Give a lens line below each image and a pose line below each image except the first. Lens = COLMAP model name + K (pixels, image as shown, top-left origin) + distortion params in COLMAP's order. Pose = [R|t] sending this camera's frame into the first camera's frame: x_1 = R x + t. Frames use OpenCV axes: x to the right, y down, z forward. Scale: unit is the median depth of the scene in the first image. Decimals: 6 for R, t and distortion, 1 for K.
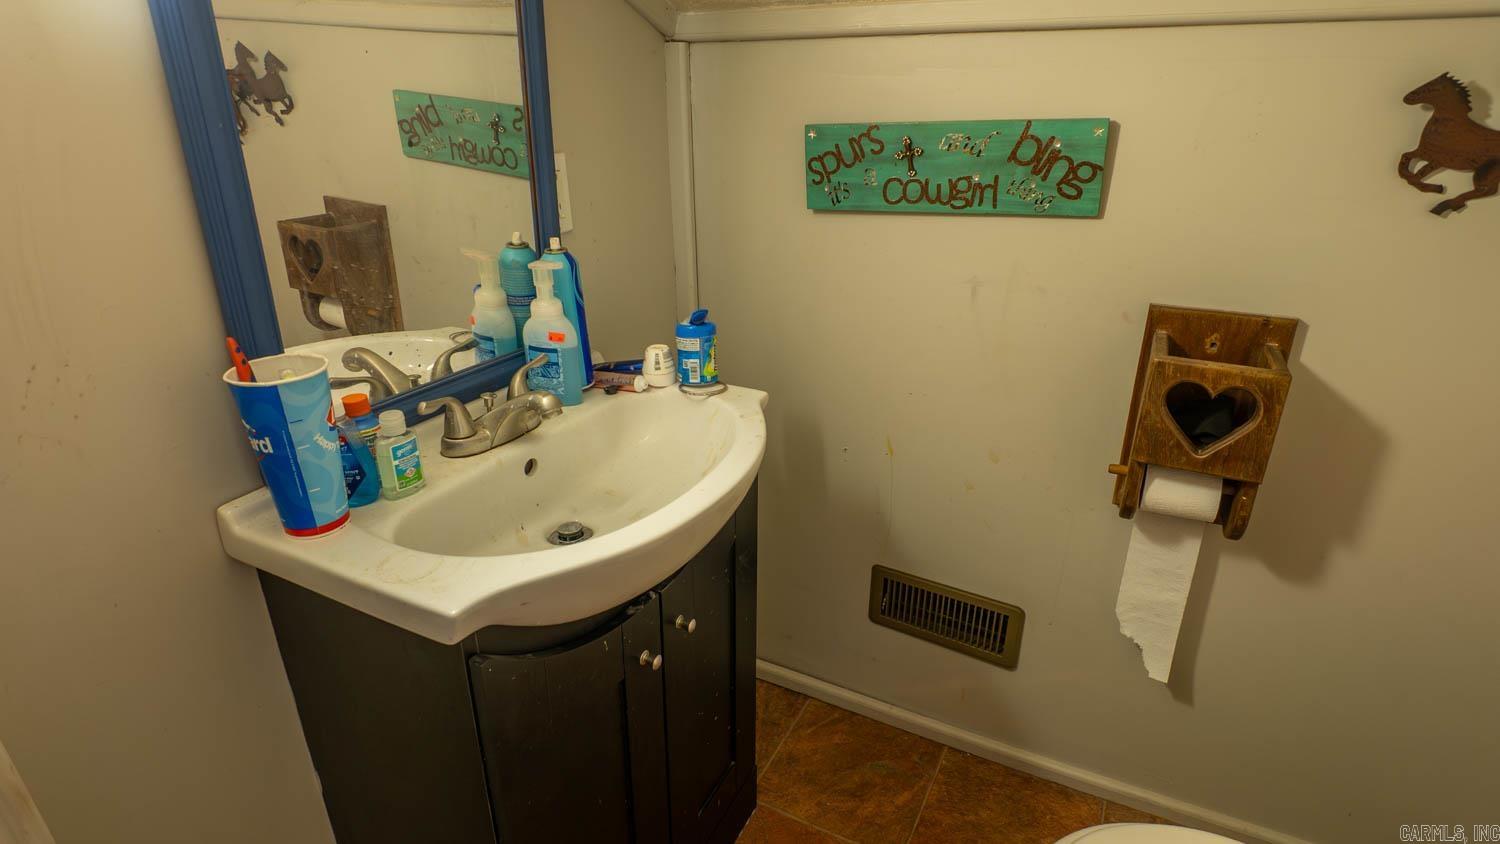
lens RADIAL K [[785.0, 0, 747.5], [0, 785.0, 419.7], [0, 0, 1]] dist [0.017987, -0.025825]
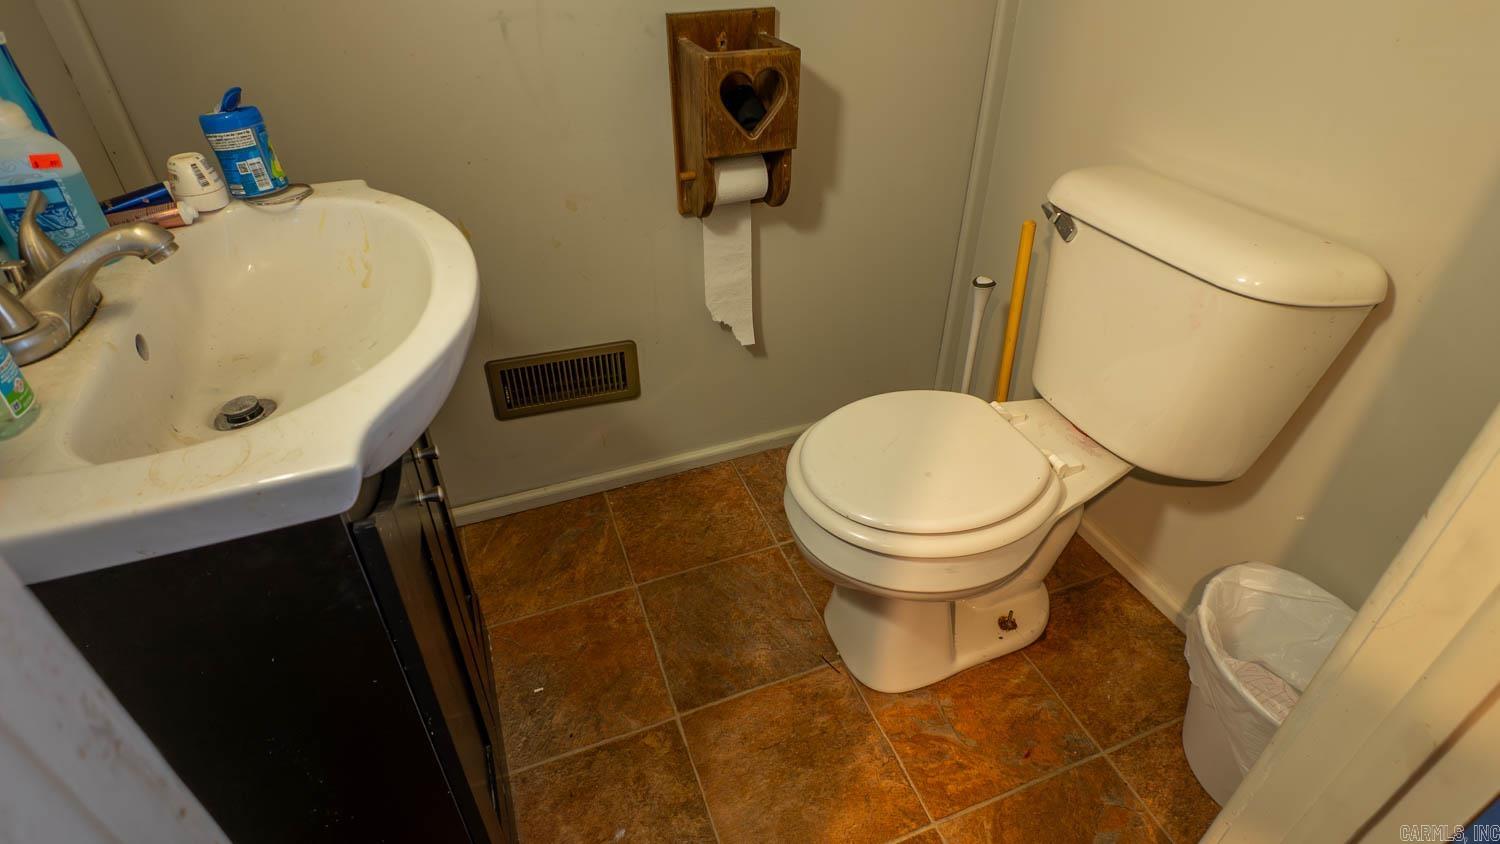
lens RADIAL K [[765.8, 0, 755.5], [0, 765.8, 426.2], [0, 0, 1]] dist [0.020374, -0.023399]
pose [[0.662446, -0.439391, 0.606713, -0.304685], [0.287368, 0.897005, 0.335859, 0.043855], [-0.691798, -0.048139, 0.720484, 0.115040]]
